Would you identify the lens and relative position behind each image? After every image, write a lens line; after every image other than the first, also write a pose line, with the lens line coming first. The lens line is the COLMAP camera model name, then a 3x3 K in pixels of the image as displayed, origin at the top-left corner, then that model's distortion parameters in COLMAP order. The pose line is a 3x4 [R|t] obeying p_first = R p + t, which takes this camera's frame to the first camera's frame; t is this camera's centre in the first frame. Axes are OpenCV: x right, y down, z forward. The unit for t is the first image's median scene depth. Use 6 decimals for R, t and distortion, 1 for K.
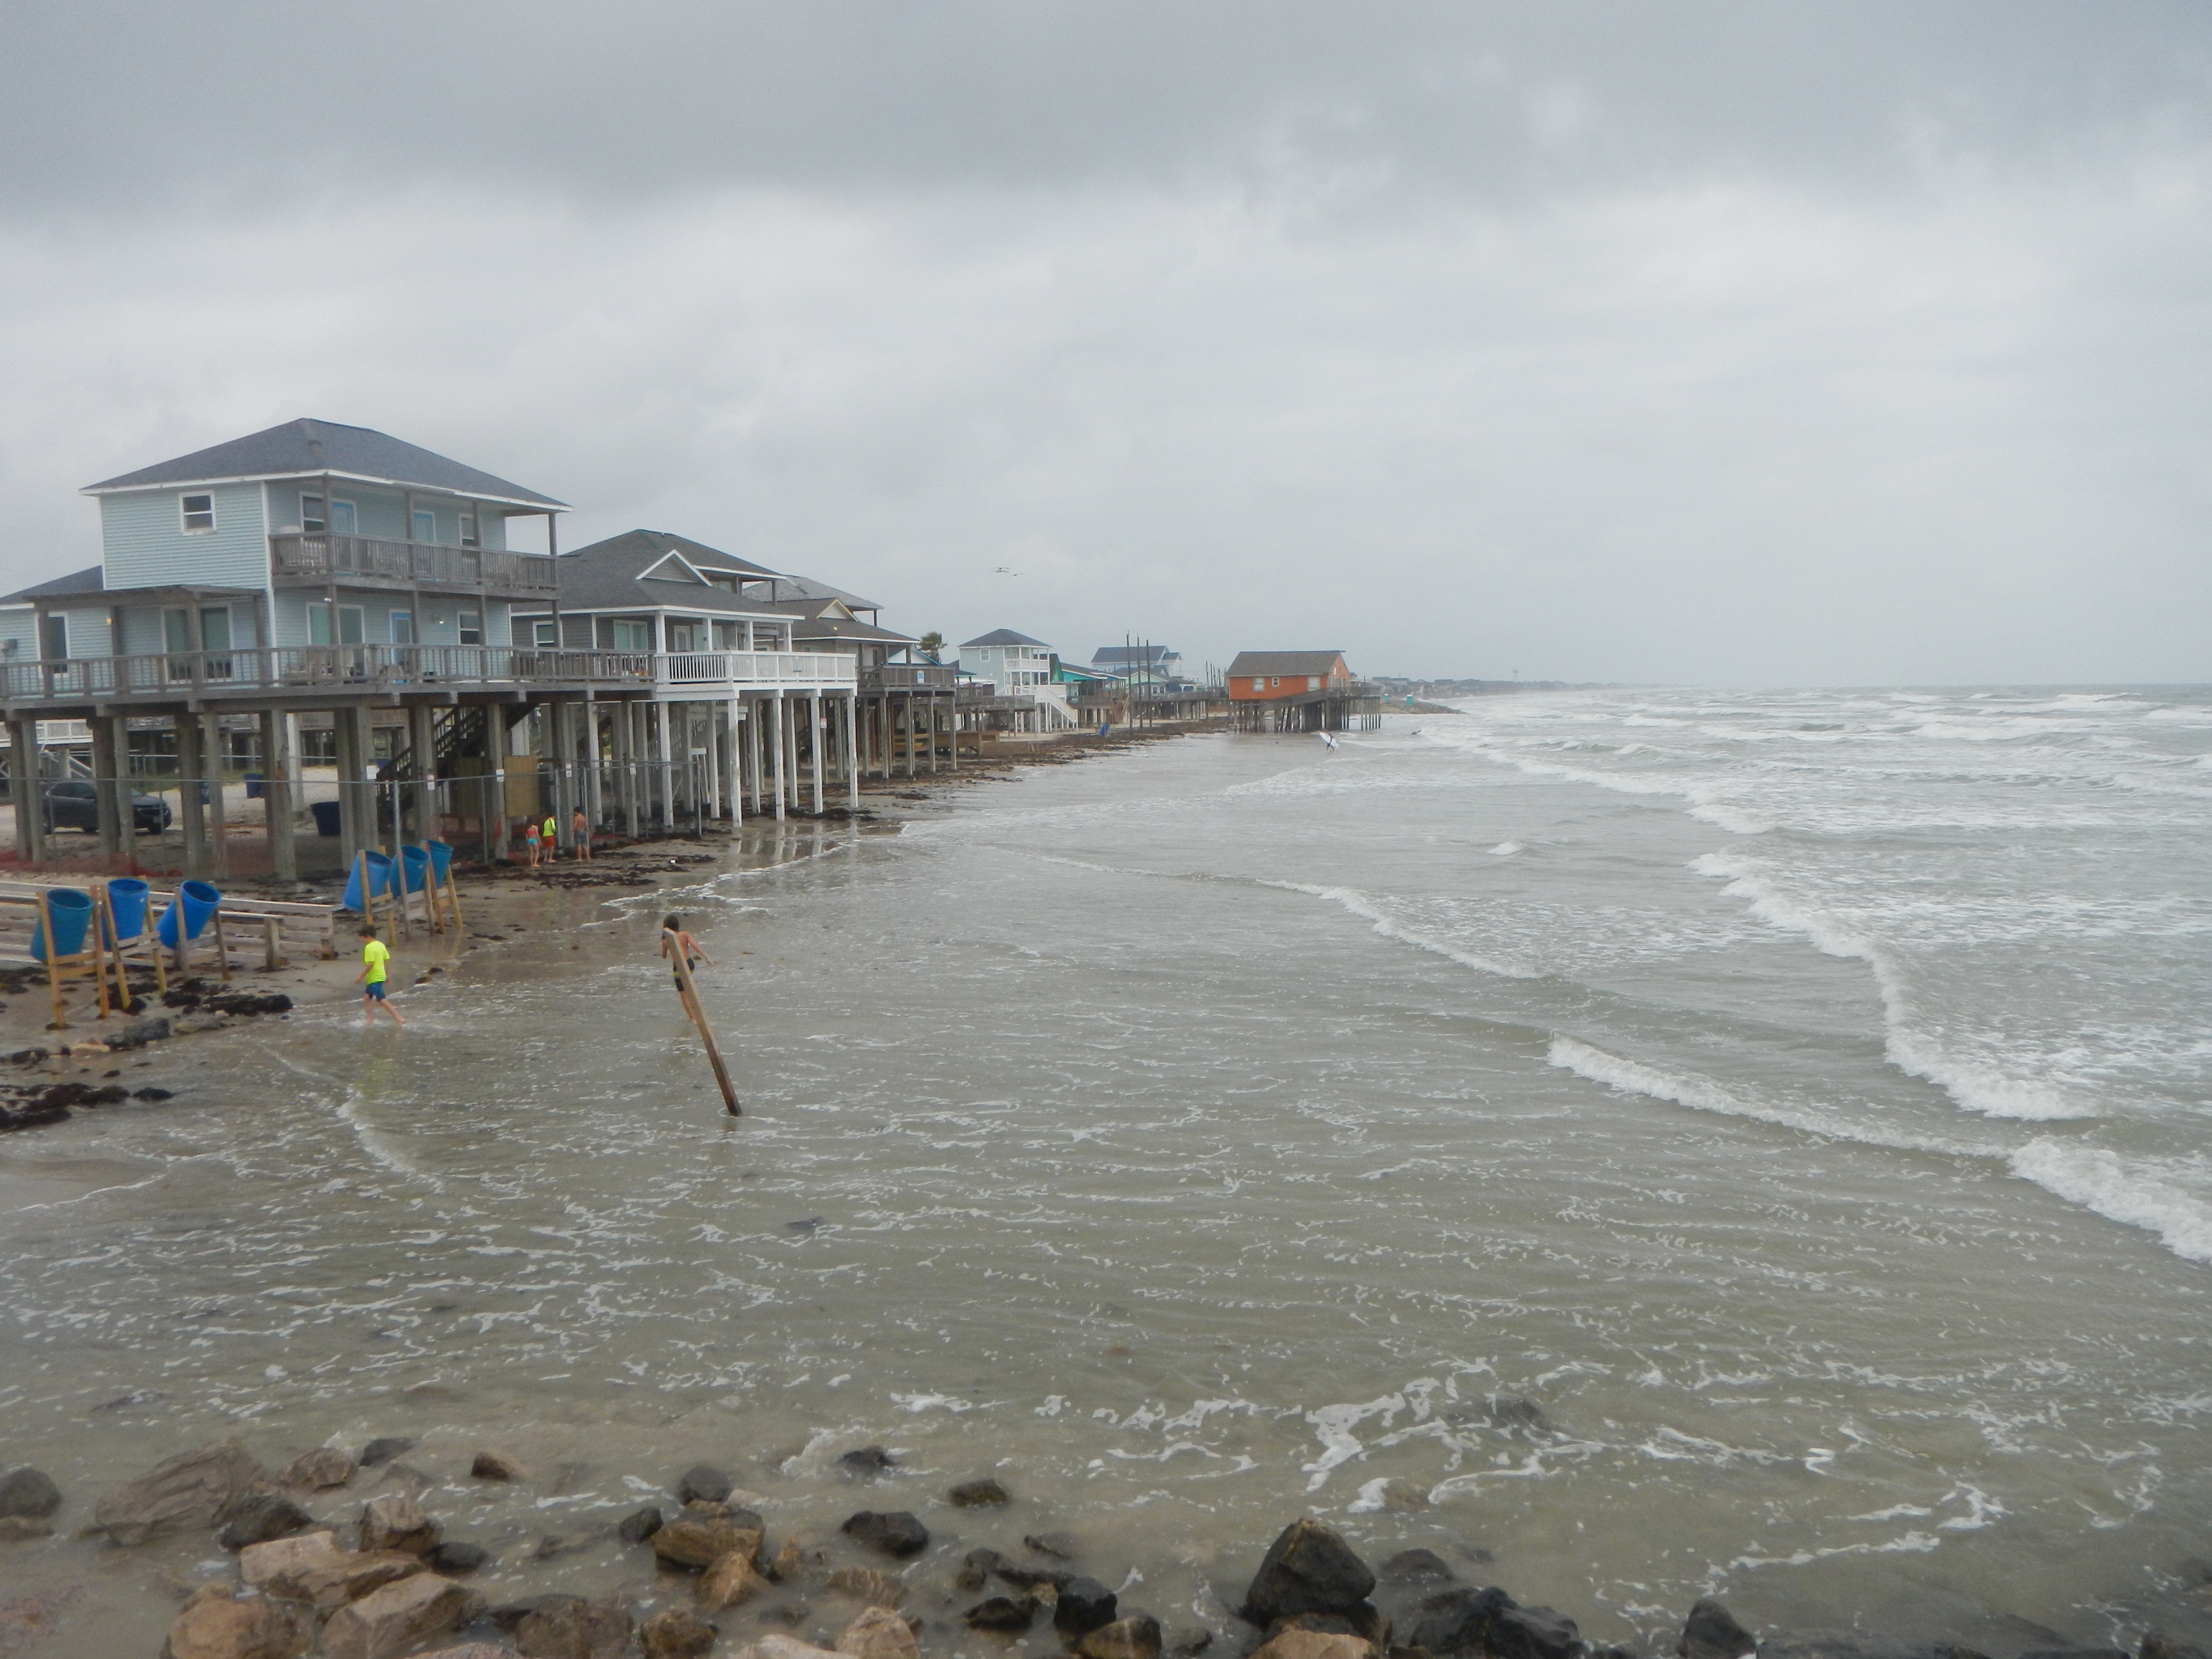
lens RADIAL K [[1797.7, 0, 1106.0], [0, 1797.7, 829.5], [0, 0, 1]] dist [-0.001262, -0.003526]
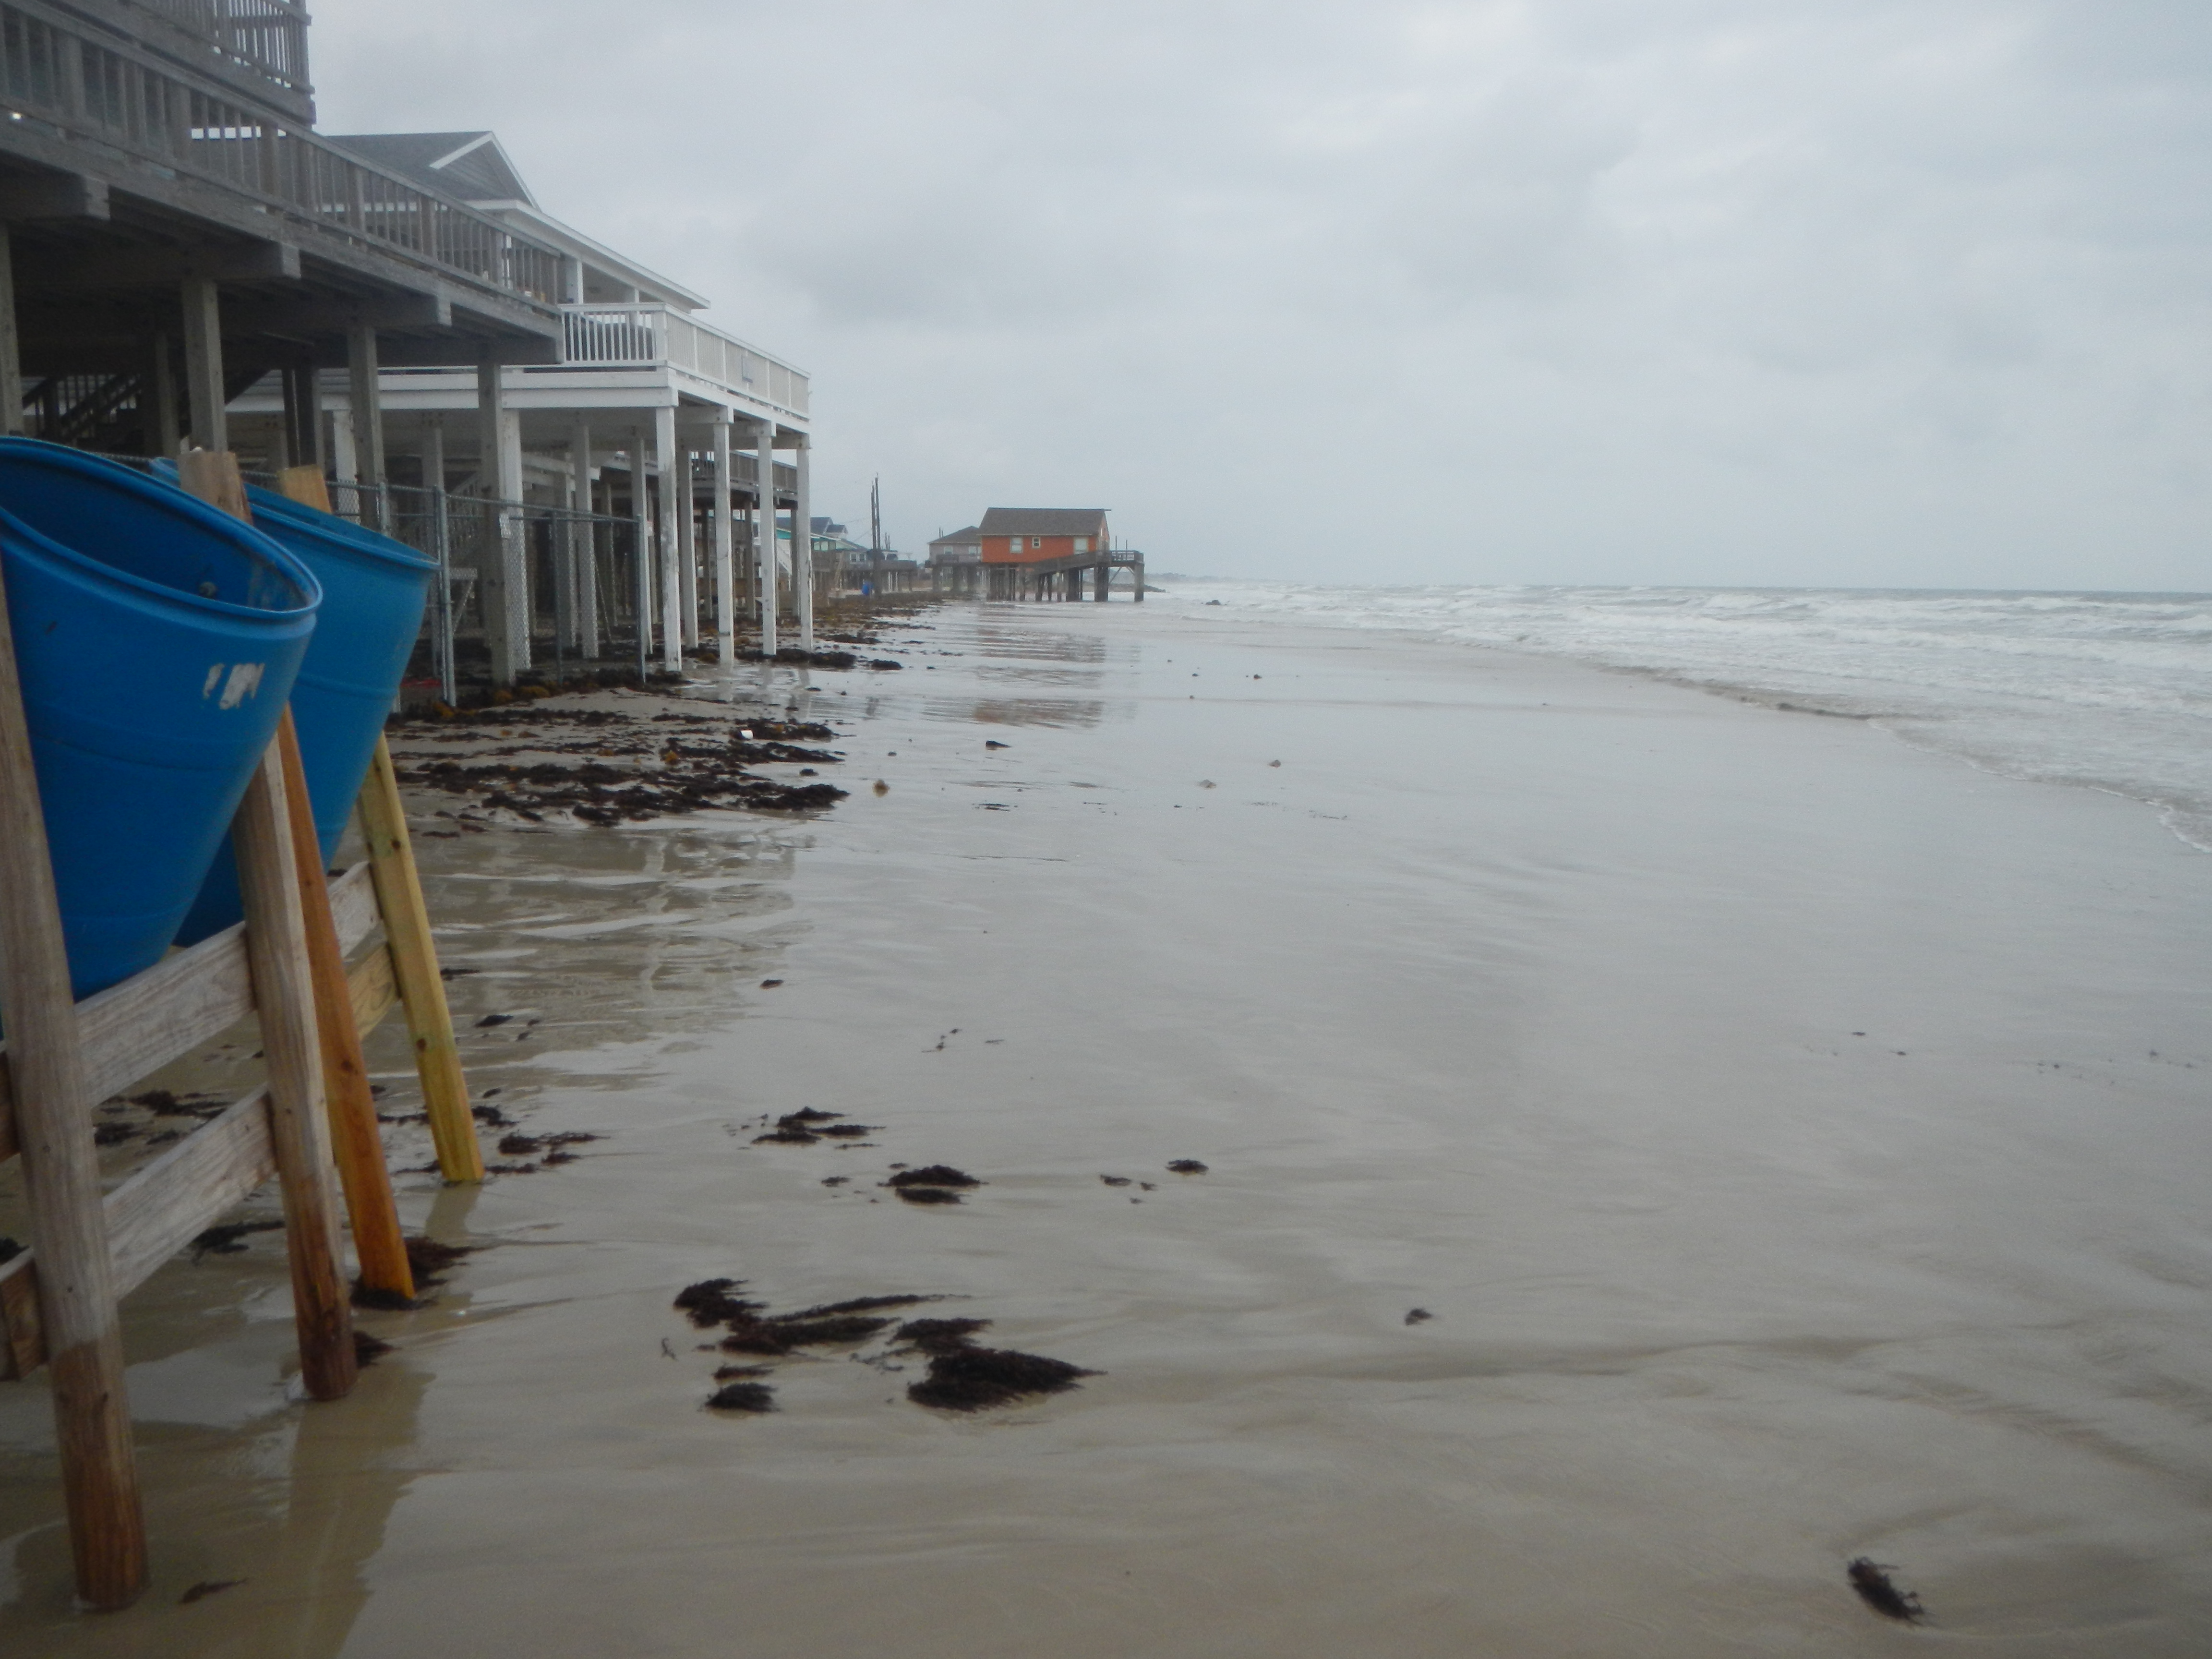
lens RADIAL K [[1797.7, 0, 1106.0], [0, 1797.7, 829.5], [0, 0, 1]] dist [-0.001262, -0.003526]
pose [[0.975738, -0.013097, 0.218551, -0.172078], [0.000210, 0.998265, 0.058887, 0.009798], [-0.218943, -0.057412, 0.974047, 0.431892]]
